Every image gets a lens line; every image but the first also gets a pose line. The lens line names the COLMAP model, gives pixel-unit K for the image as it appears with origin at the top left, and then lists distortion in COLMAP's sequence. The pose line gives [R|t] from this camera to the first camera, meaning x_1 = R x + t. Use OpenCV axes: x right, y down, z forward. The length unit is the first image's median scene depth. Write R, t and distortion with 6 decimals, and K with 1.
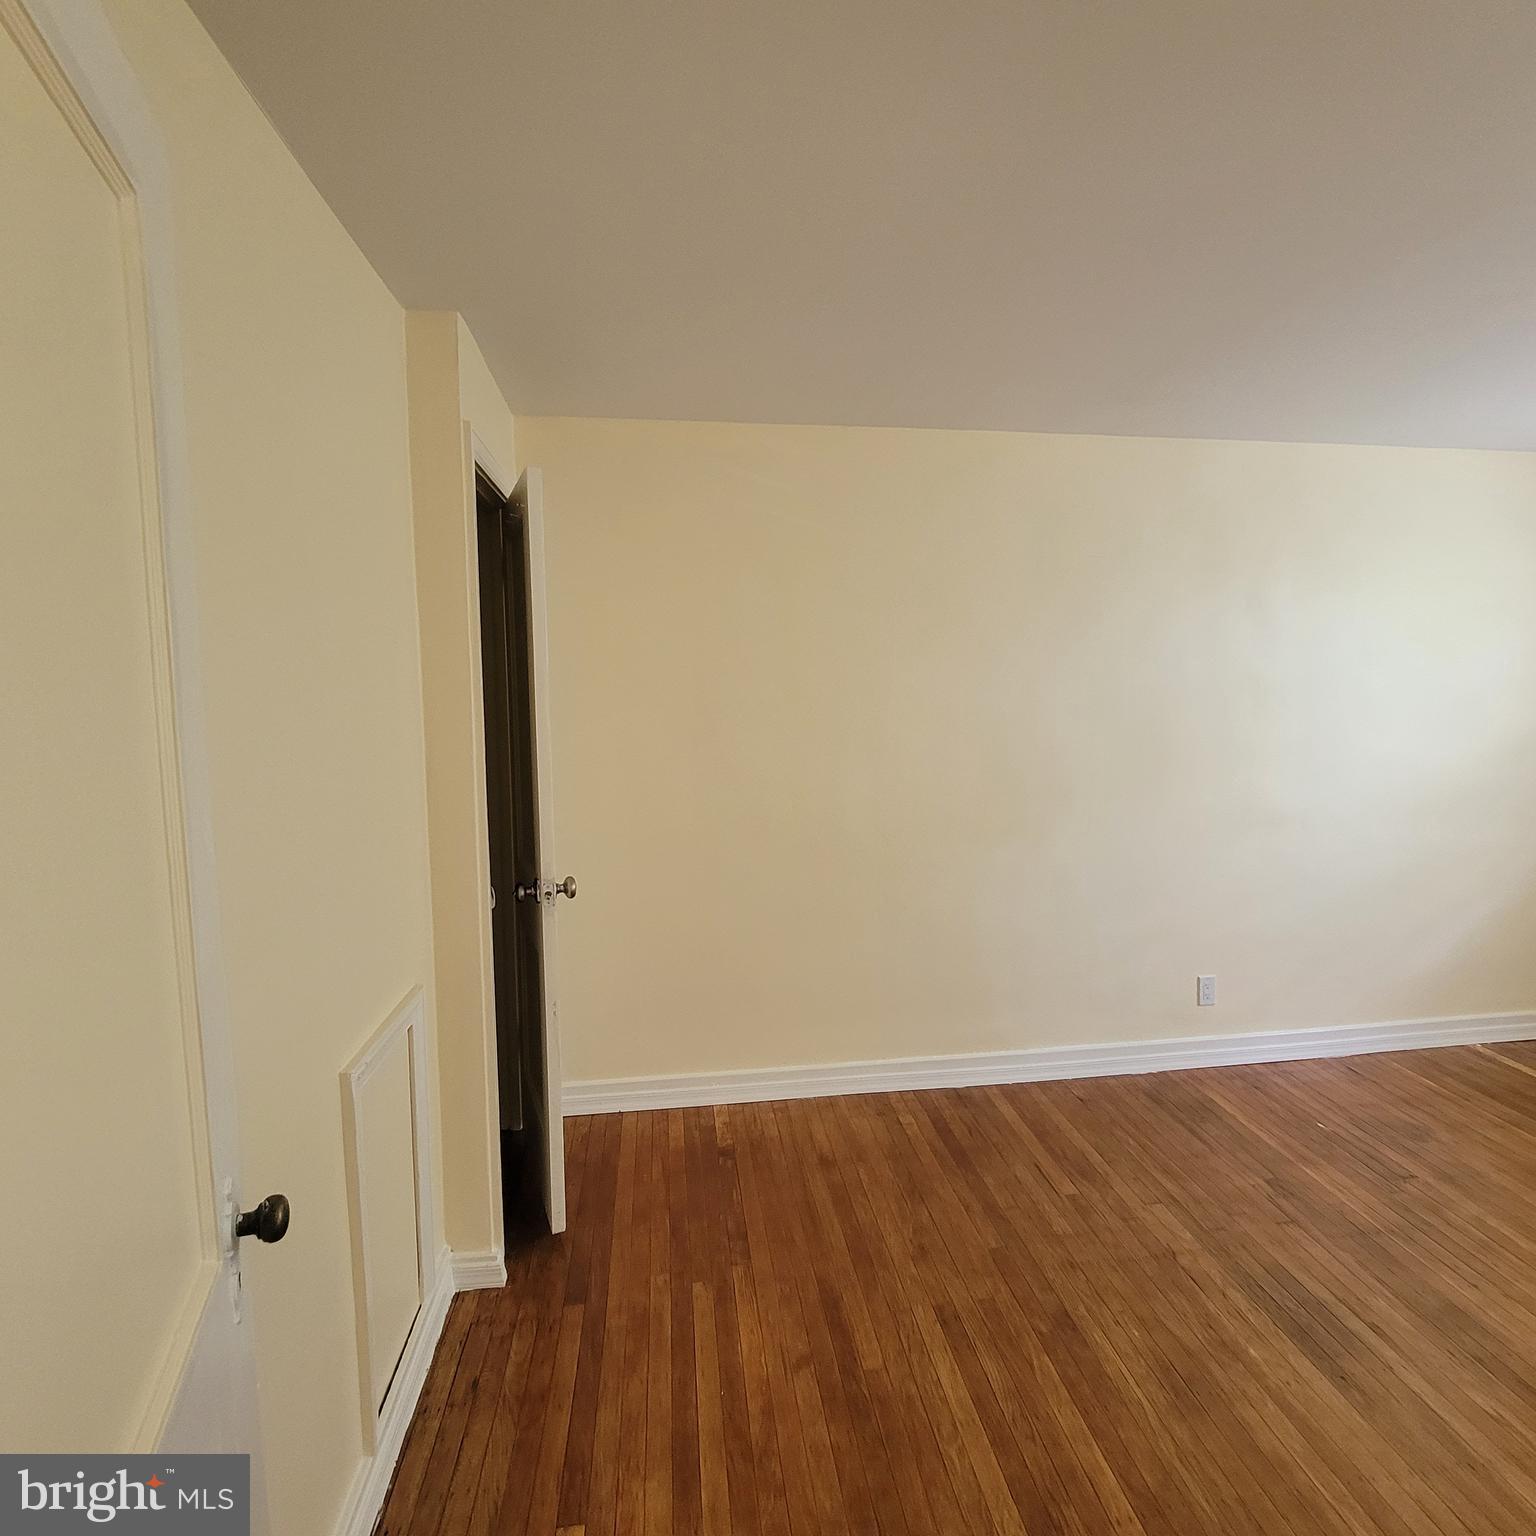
lens RADIAL K [[840.8, 0, 772.7], [0, 840.8, 760.5], [0, 0, 1]] dist [-0.004413, 0.000542]
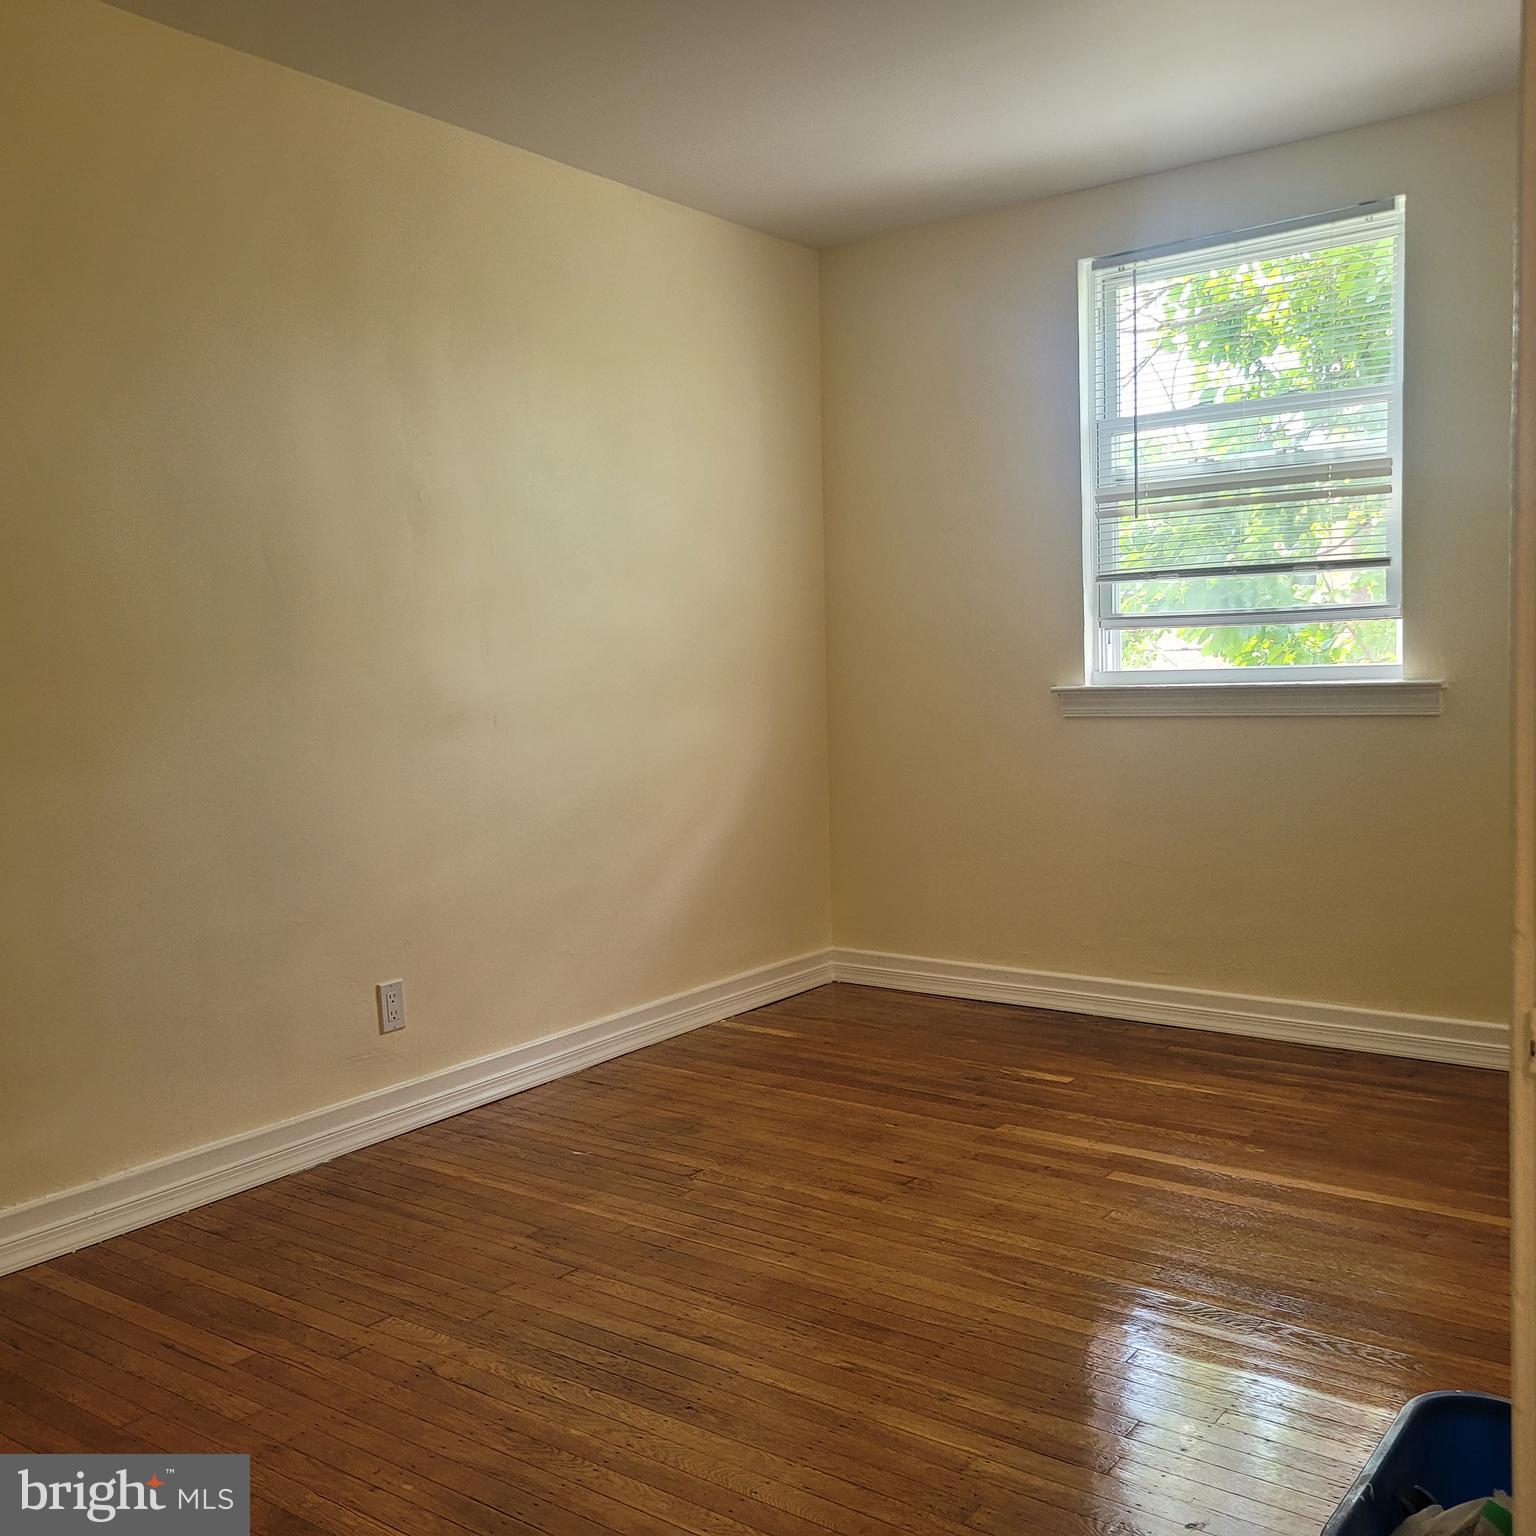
lens RADIAL K [[1539.6, 0, 760.9], [0, 1539.6, 758.4], [0, 0, 1]] dist [0.046361, 0.000000]
pose [[0.695364, -0.061991, 0.715979, -0.116175], [0.095370, 0.995421, -0.006438, 0.185445], [-0.712301, 0.072760, 0.698093, 0.036032]]
